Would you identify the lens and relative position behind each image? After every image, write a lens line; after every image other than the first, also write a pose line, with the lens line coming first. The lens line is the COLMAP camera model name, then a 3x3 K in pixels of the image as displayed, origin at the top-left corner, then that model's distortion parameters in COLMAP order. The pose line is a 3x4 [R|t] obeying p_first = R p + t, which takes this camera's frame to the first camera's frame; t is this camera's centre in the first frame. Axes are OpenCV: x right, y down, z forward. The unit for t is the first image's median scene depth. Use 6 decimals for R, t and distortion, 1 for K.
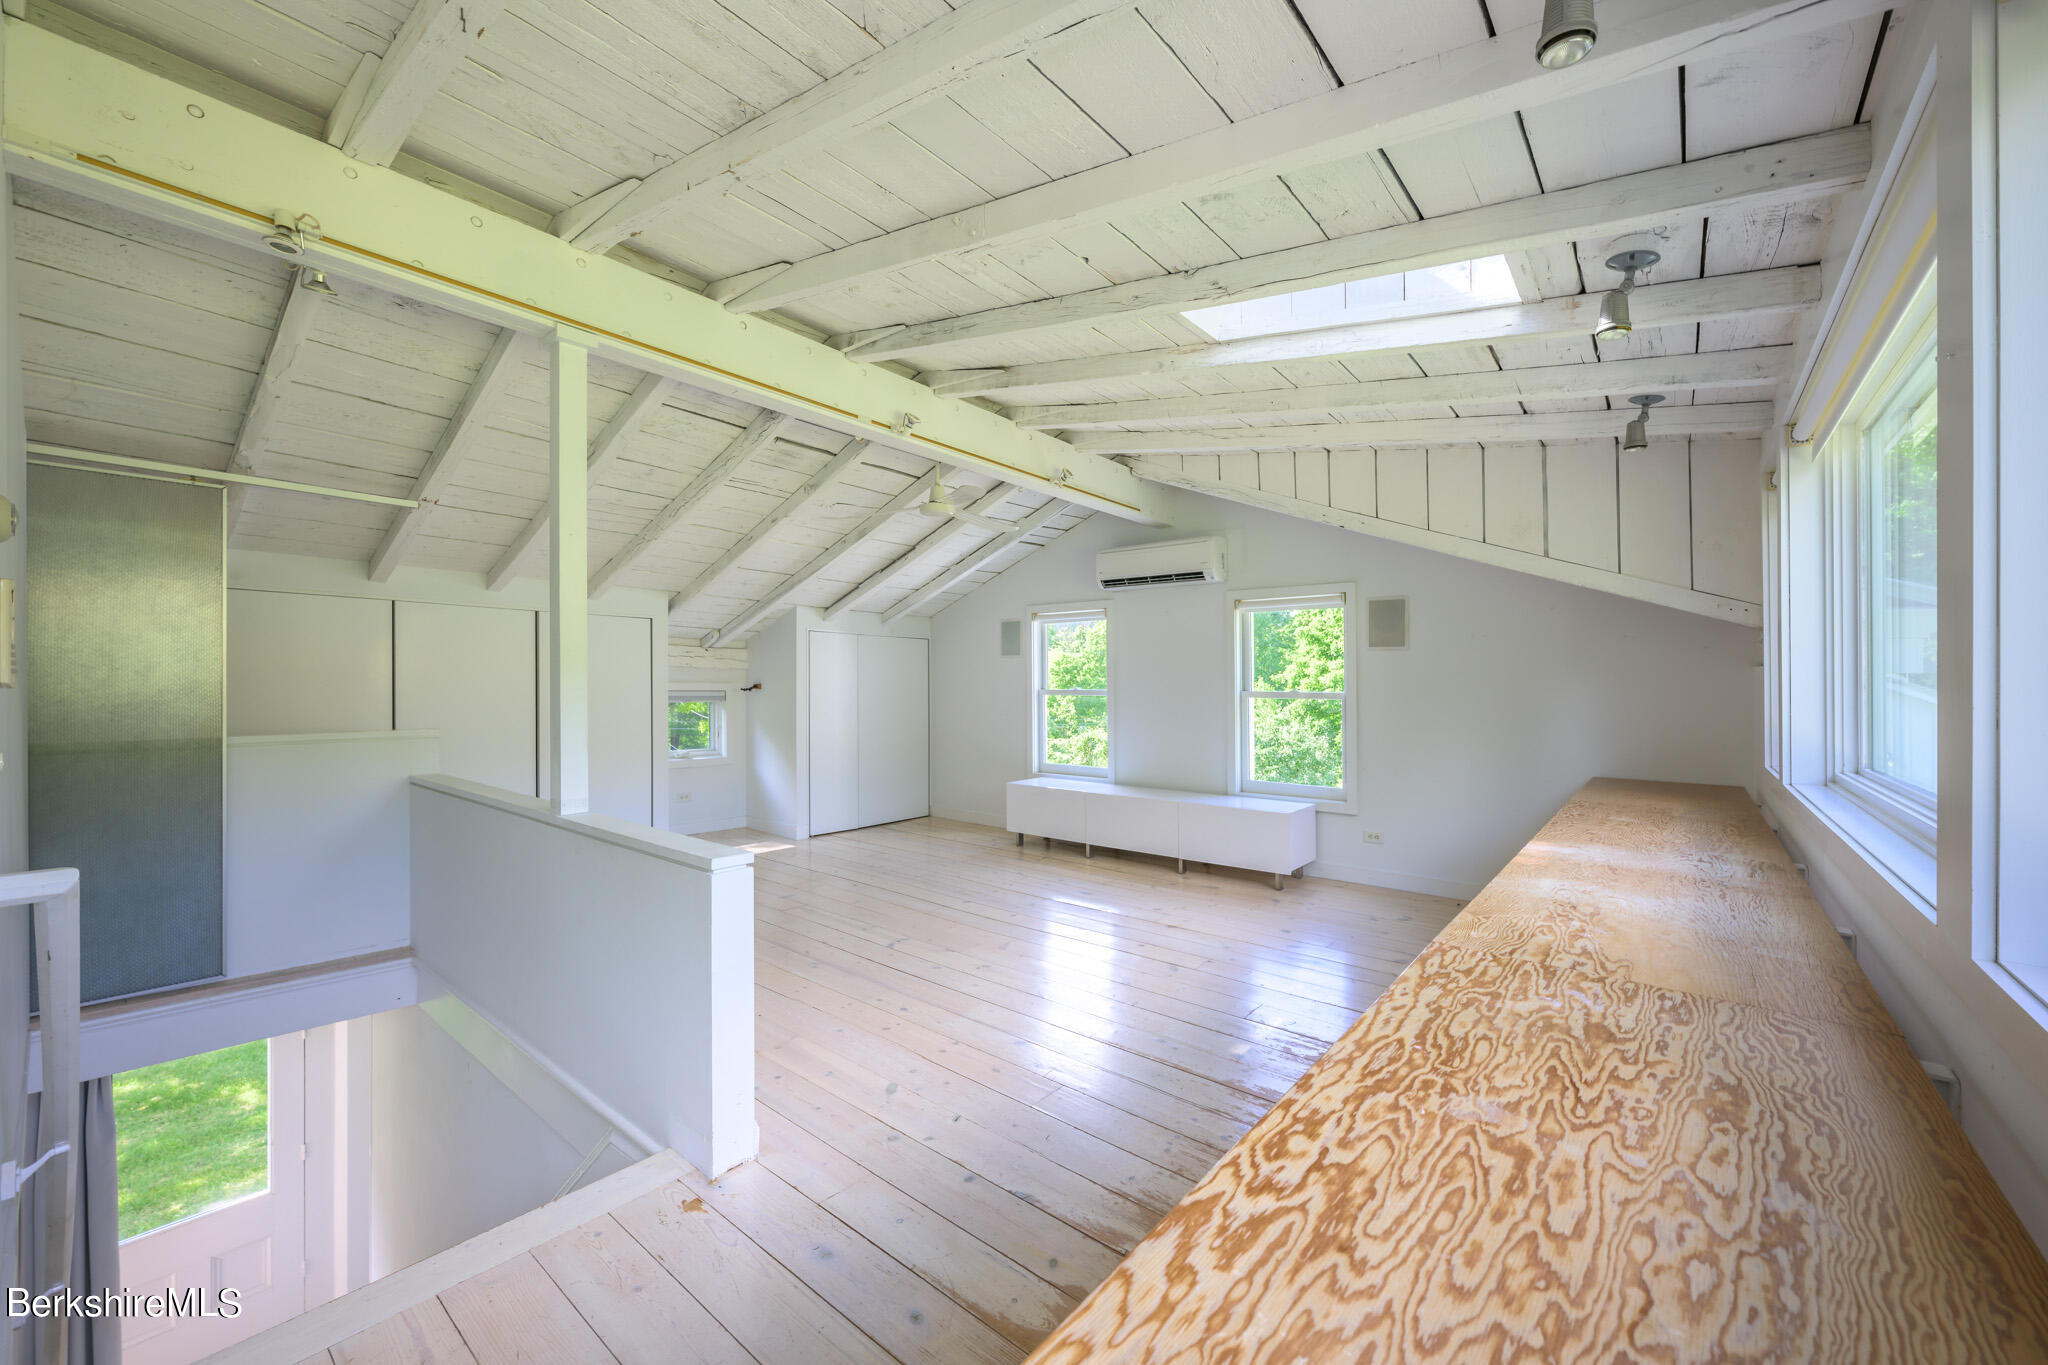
lens RADIAL K [[819.1, 0, 1013.7], [0, 819.1, 684.8], [0, 0, 1]] dist [-0.000819, -0.000098]
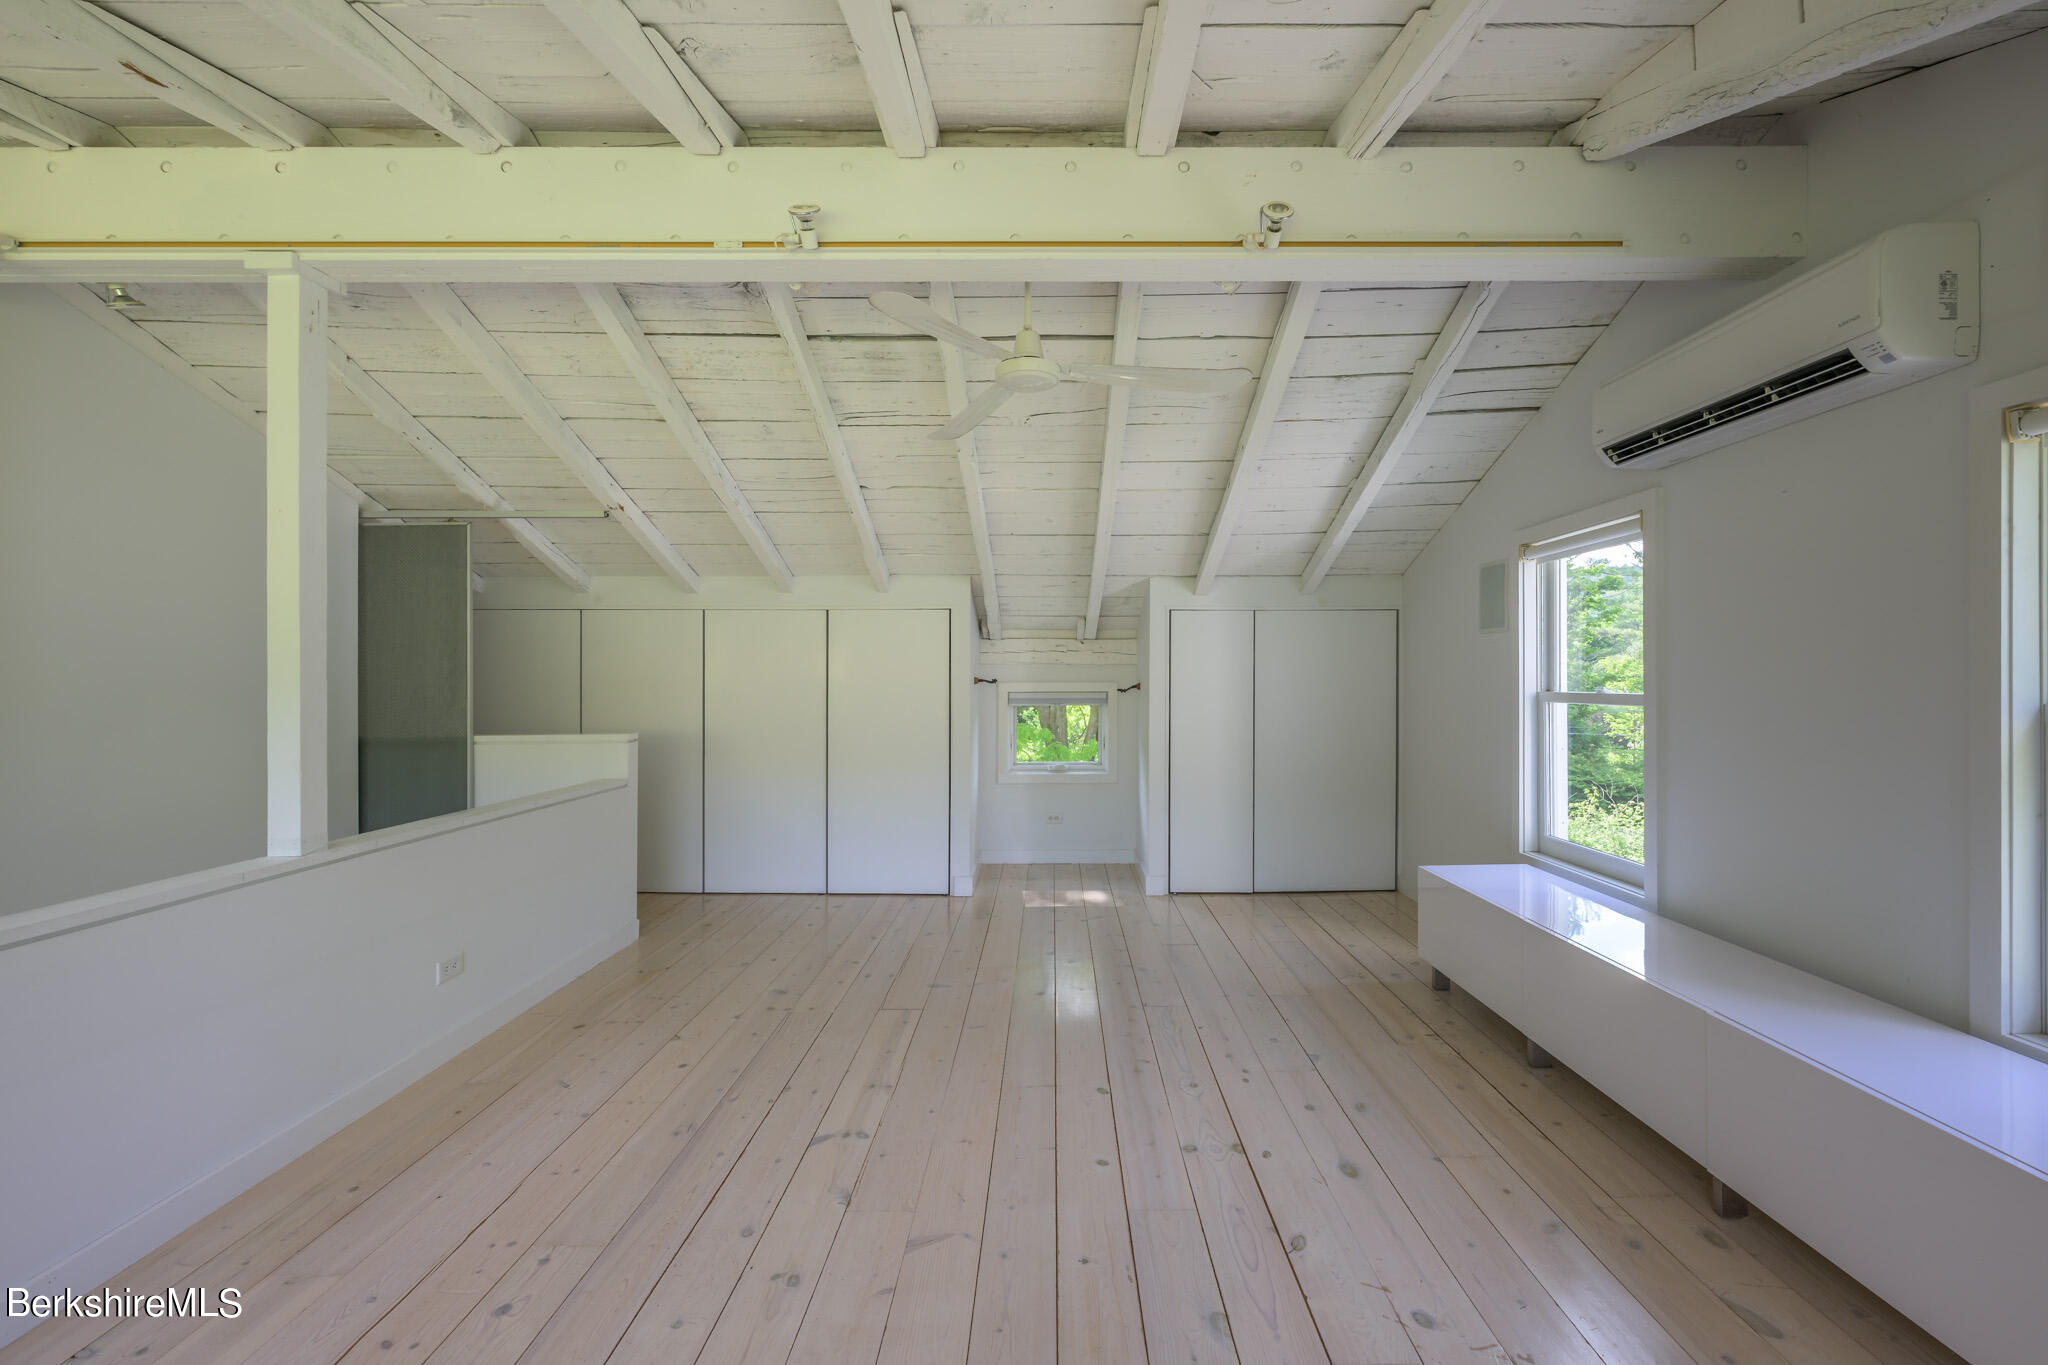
lens RADIAL K [[819.1, 0, 1031.4], [0, 819.1, 688.5], [0, 0, 1]] dist [-0.000819, -0.000098]
pose [[0.635064, 0.002197, -0.772457, 0.266537], [0.007091, 0.999937, 0.008674, -0.004035], [0.772427, -0.010986, 0.635008, 0.506501]]
